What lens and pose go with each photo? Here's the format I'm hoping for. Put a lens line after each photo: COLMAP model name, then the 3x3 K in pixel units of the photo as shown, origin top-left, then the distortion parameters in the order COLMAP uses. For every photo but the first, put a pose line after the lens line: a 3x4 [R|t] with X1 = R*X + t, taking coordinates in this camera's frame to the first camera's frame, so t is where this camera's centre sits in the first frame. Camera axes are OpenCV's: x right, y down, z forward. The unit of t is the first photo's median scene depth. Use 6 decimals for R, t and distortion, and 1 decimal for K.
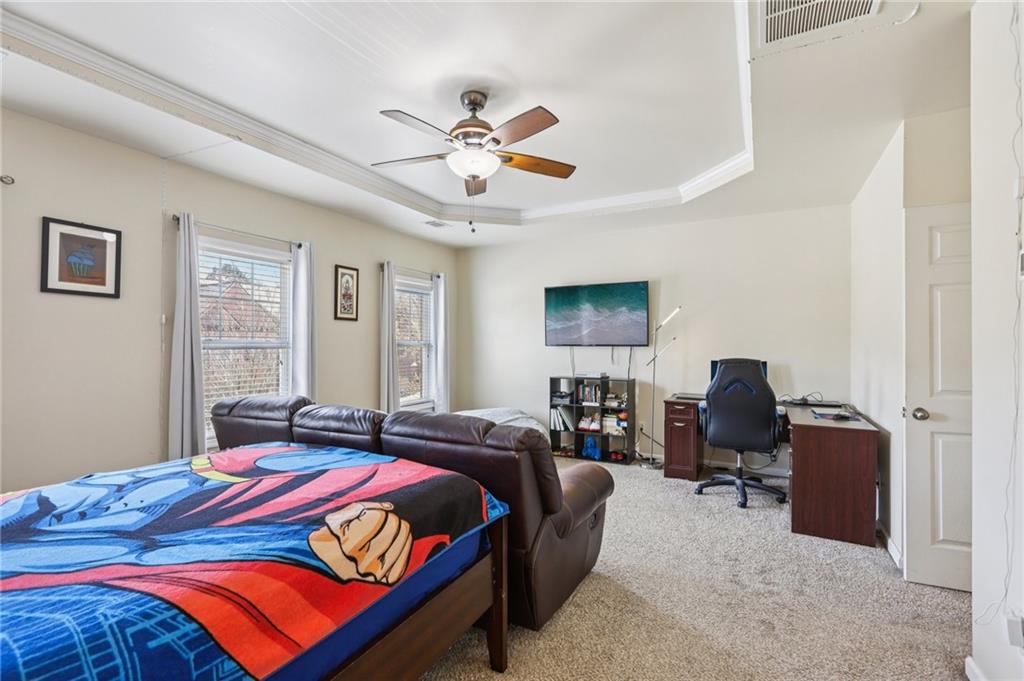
lens RADIAL K [[461.6, 0, 519.4], [0, 461.6, 343.8], [0, 0, 1]] dist [0.002517, 0.000532]
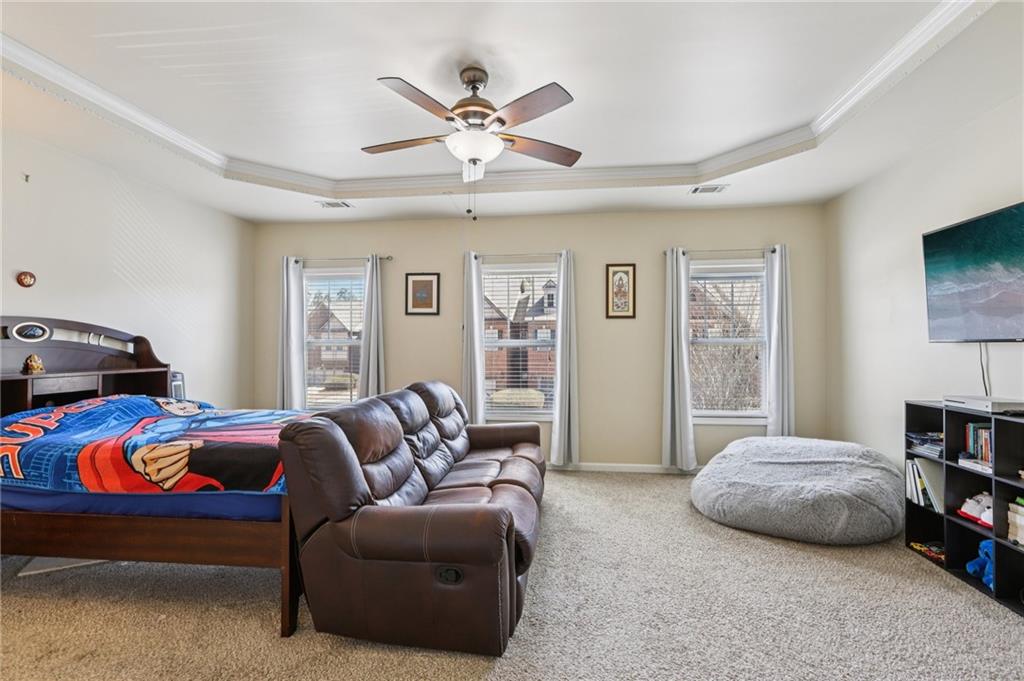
lens RADIAL K [[461.6, 0, 512.0], [0, 461.6, 342.4], [0, 0, 1]] dist [0.002517, 0.000532]
pose [[0.356877, -0.009784, -0.934100, 0.471929], [0.005826, 0.999949, -0.008248, 0.007195], [0.934133, -0.002498, 0.356916, 0.439924]]
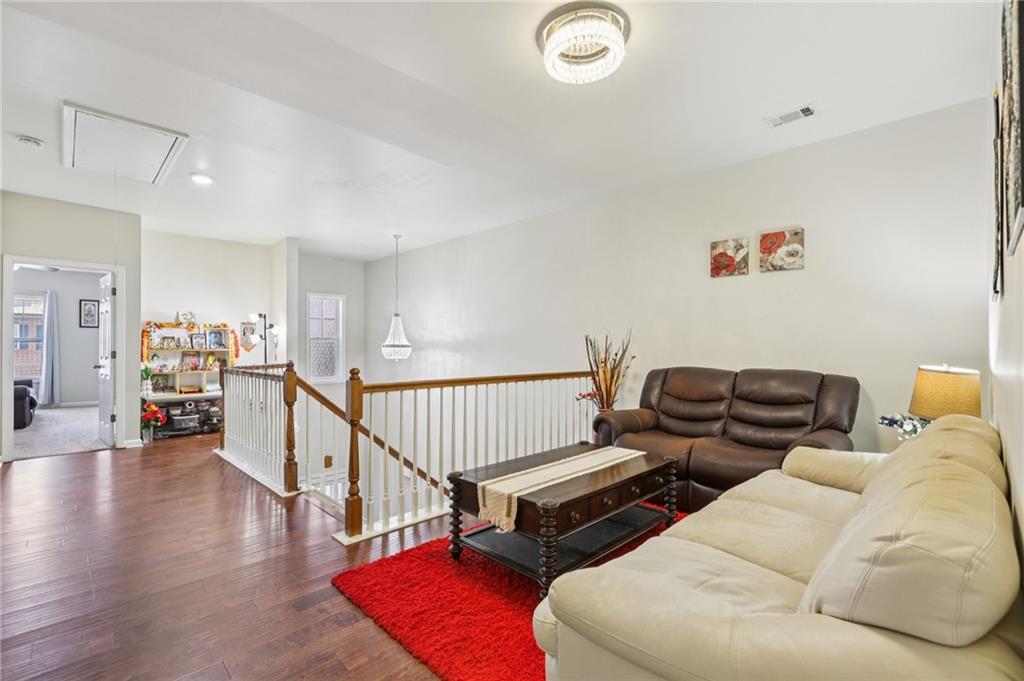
lens RADIAL K [[461.6, 0, 514.2], [0, 461.6, 345.1], [0, 0, 1]] dist [0.002517, 0.000532]
pose [[0.948199, -0.011781, -0.317460, 1.987695], [0.010895, 0.999930, -0.004567, 0.052603], [0.317491, 0.000871, 0.948261, -0.291399]]
